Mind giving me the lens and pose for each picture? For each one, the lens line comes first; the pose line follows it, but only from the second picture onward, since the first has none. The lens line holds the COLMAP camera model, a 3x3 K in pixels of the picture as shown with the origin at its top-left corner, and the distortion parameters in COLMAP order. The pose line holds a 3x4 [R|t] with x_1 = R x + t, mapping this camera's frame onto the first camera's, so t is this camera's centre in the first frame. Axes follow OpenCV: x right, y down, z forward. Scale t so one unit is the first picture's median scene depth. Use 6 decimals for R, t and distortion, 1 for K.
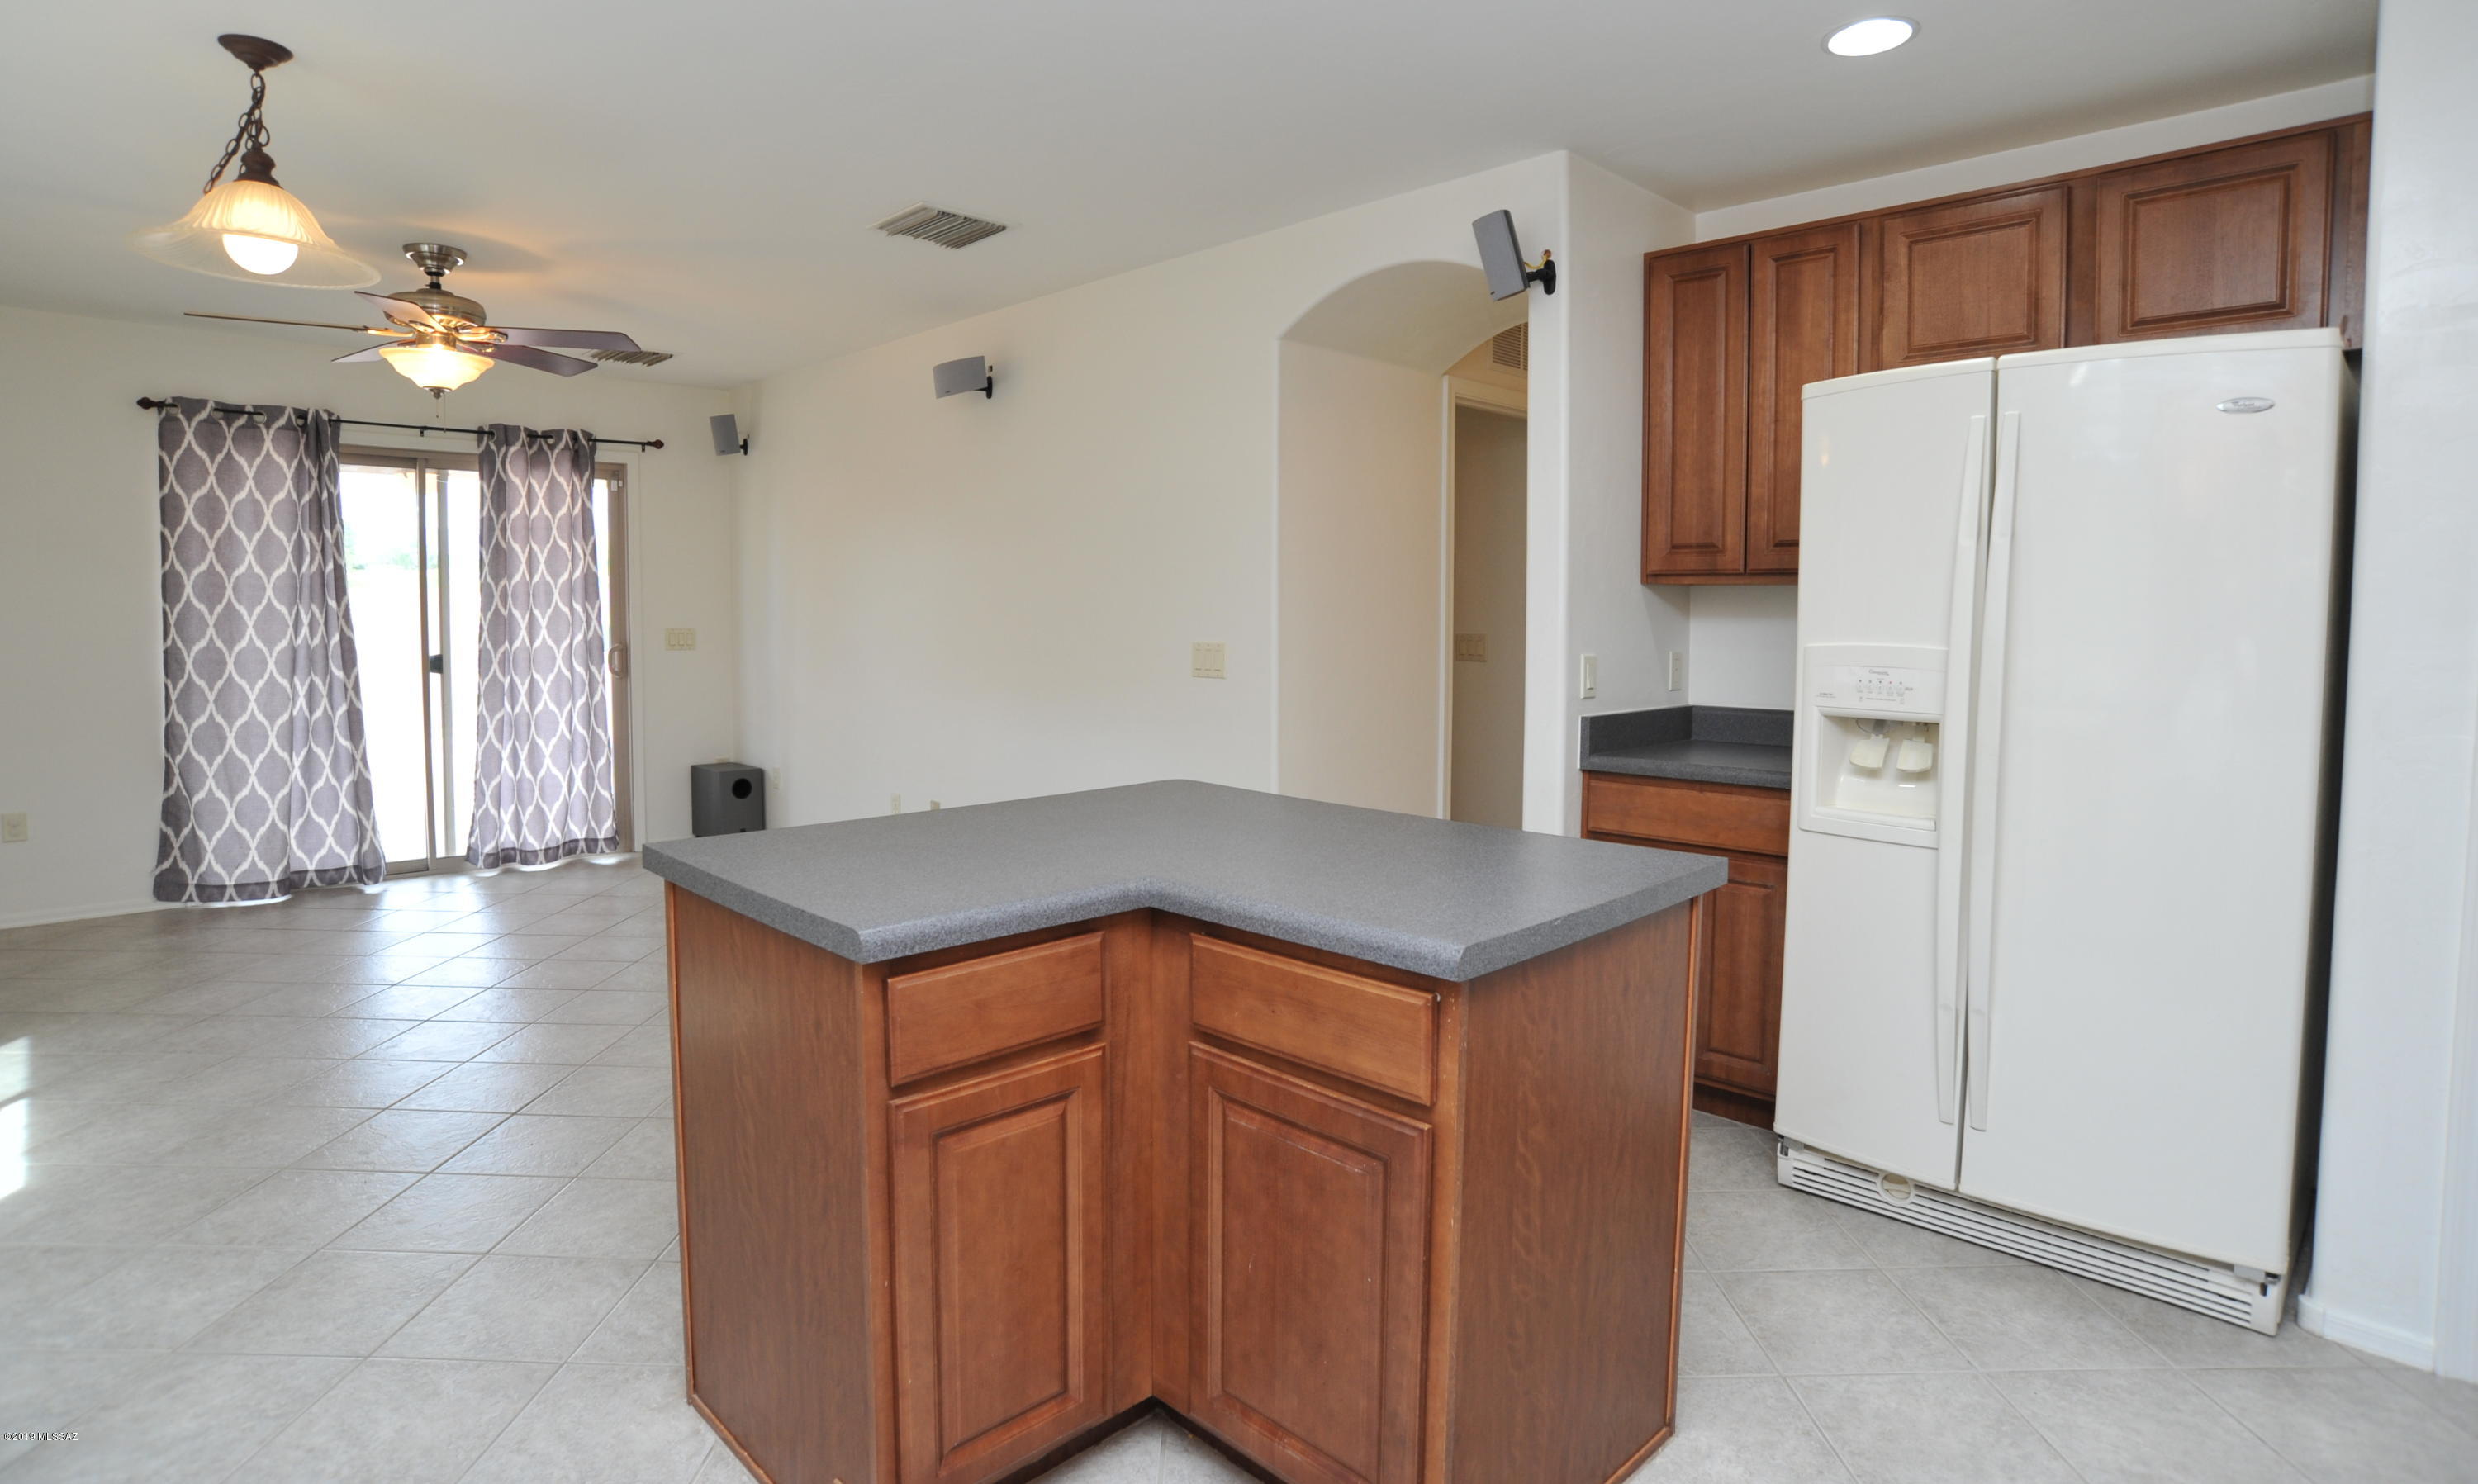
lens RADIAL K [[1273.0, 0, 1238.8], [0, 1273.0, 682.6], [0, 0, 1]] dist [-0.099323, 0.047794]
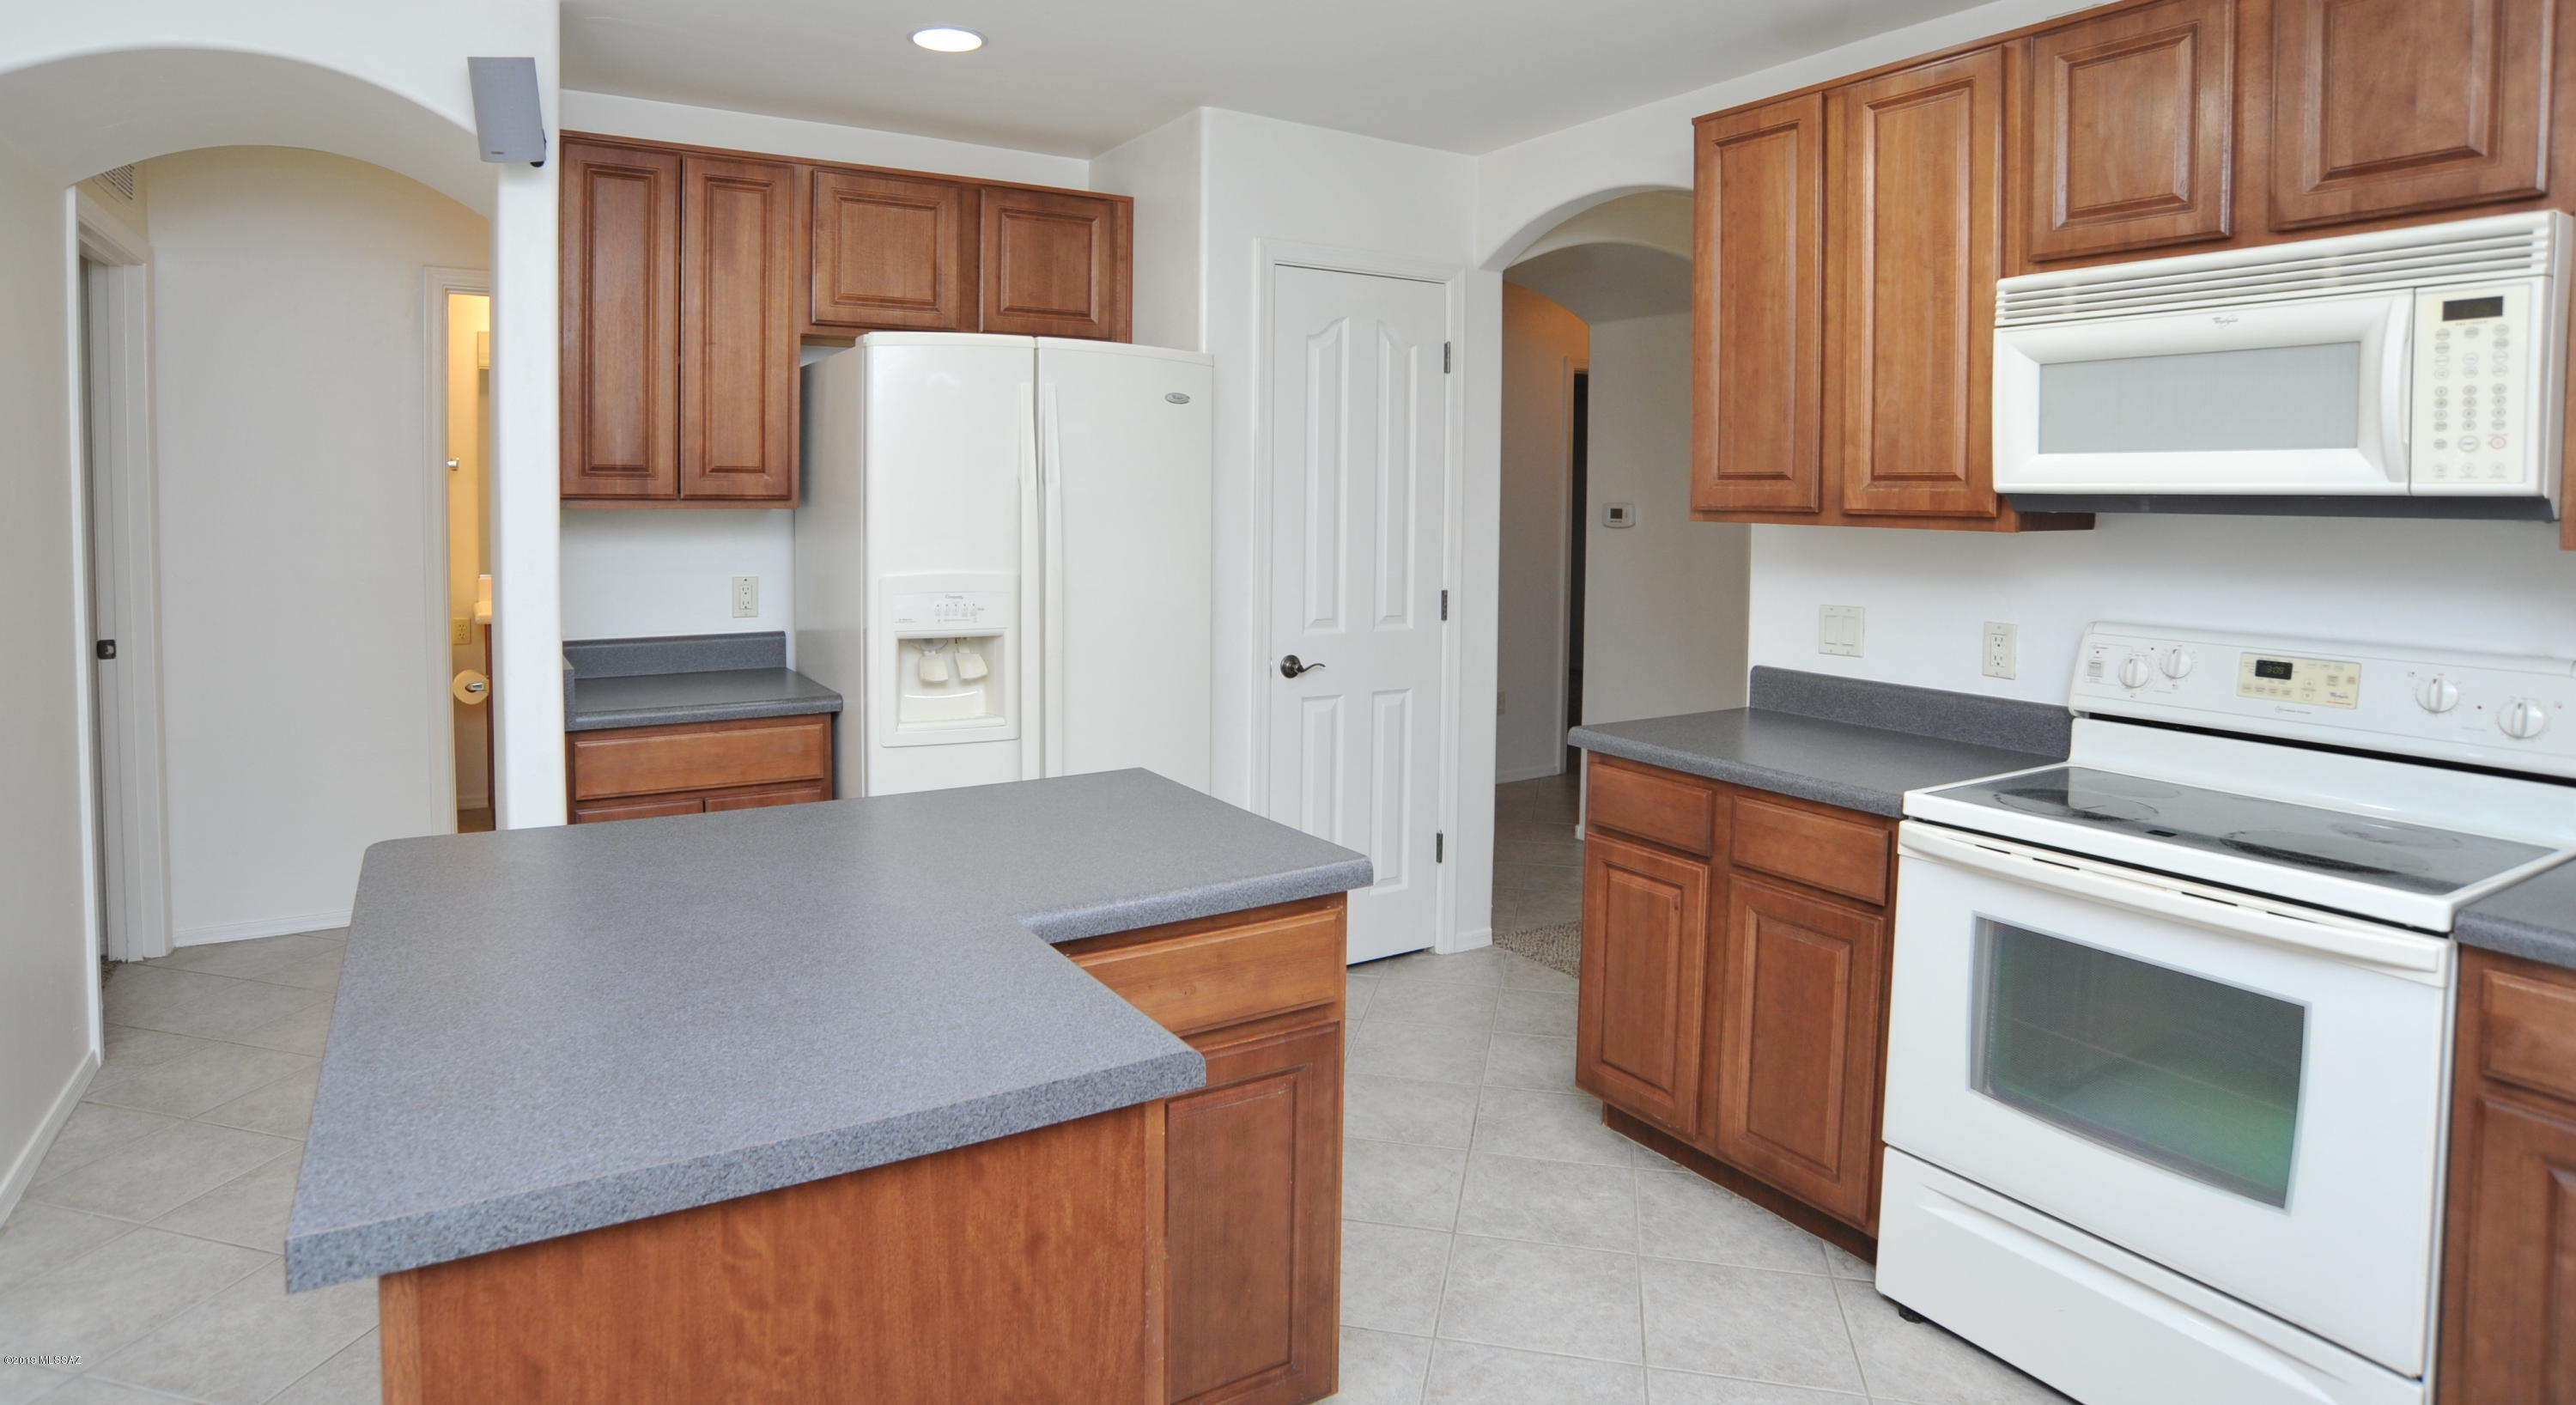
lens RADIAL K [[1363.2, 0, 1253.9], [0, 1363.2, 544.3], [0, 0, 1]] dist [-0.050644, 0.001143]
pose [[0.235683, -0.042727, 0.970890, -0.309308], [0.049716, 0.998255, 0.031863, -0.040097], [-0.970558, 0.040759, 0.237396, 0.209283]]
